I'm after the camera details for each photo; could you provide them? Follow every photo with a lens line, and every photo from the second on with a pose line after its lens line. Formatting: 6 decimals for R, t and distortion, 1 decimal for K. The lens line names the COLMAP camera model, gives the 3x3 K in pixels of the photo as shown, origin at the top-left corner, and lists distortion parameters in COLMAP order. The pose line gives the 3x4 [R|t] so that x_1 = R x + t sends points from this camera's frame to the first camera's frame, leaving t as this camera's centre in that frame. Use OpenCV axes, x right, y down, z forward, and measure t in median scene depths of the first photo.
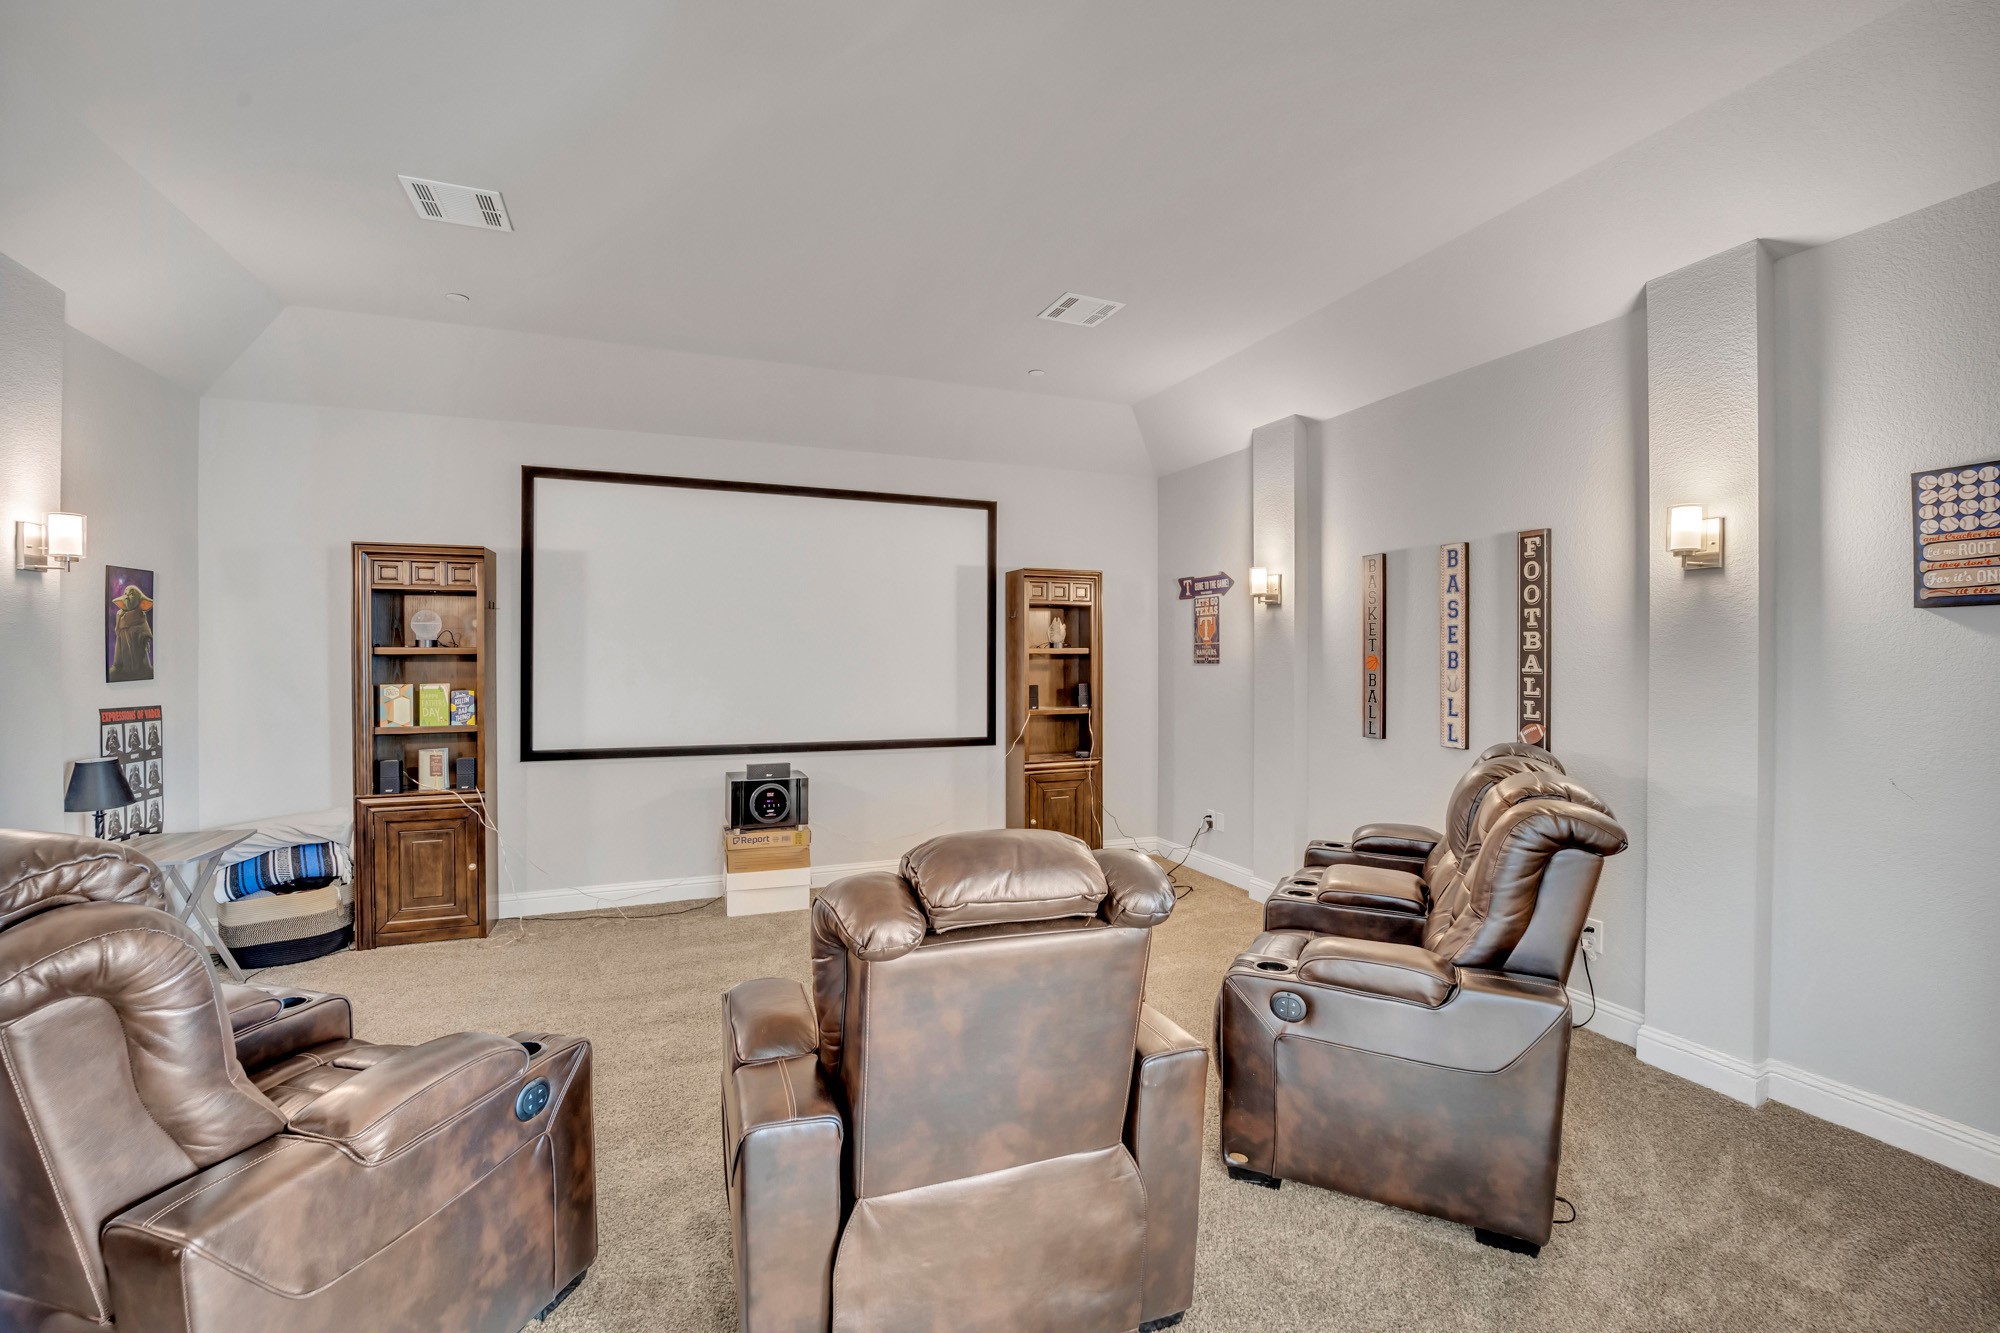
lens RADIAL K [[833.0, 0, 988.6], [0, 833.0, 660.4], [0, 0, 1]] dist [-0.000603, -0.000029]
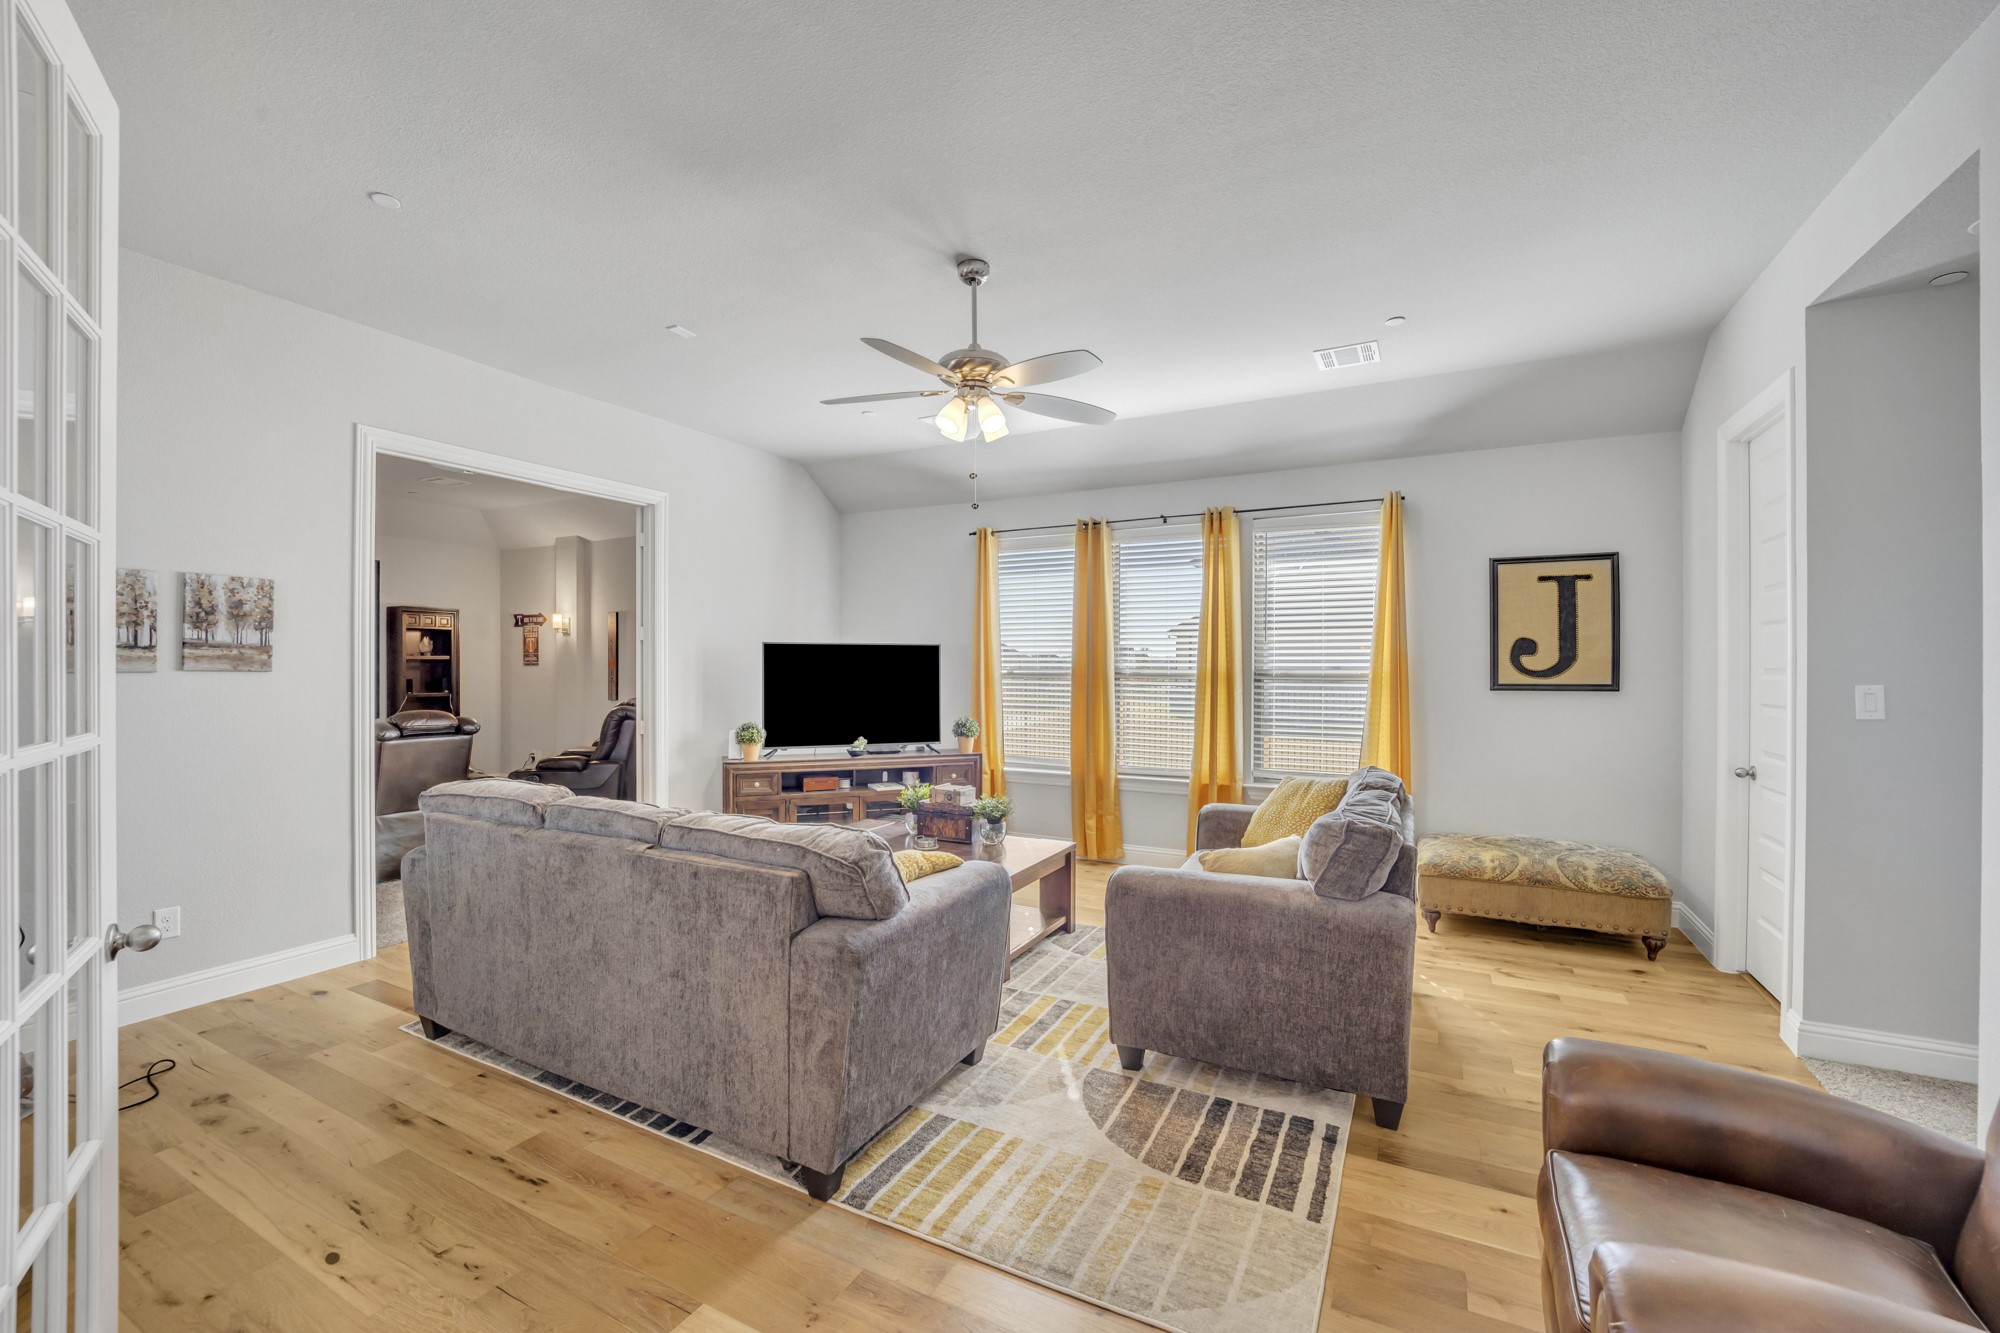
lens RADIAL K [[833.0, 0, 988.6], [0, 833.0, 660.4], [0, 0, 1]] dist [-0.000603, -0.000029]
pose [[0.766435, 0.002214, 0.642318, -0.121357], [0.002117, 0.999980, -0.005974, 0.006102], [-0.642318, 0.005938, 0.766415, -0.948864]]
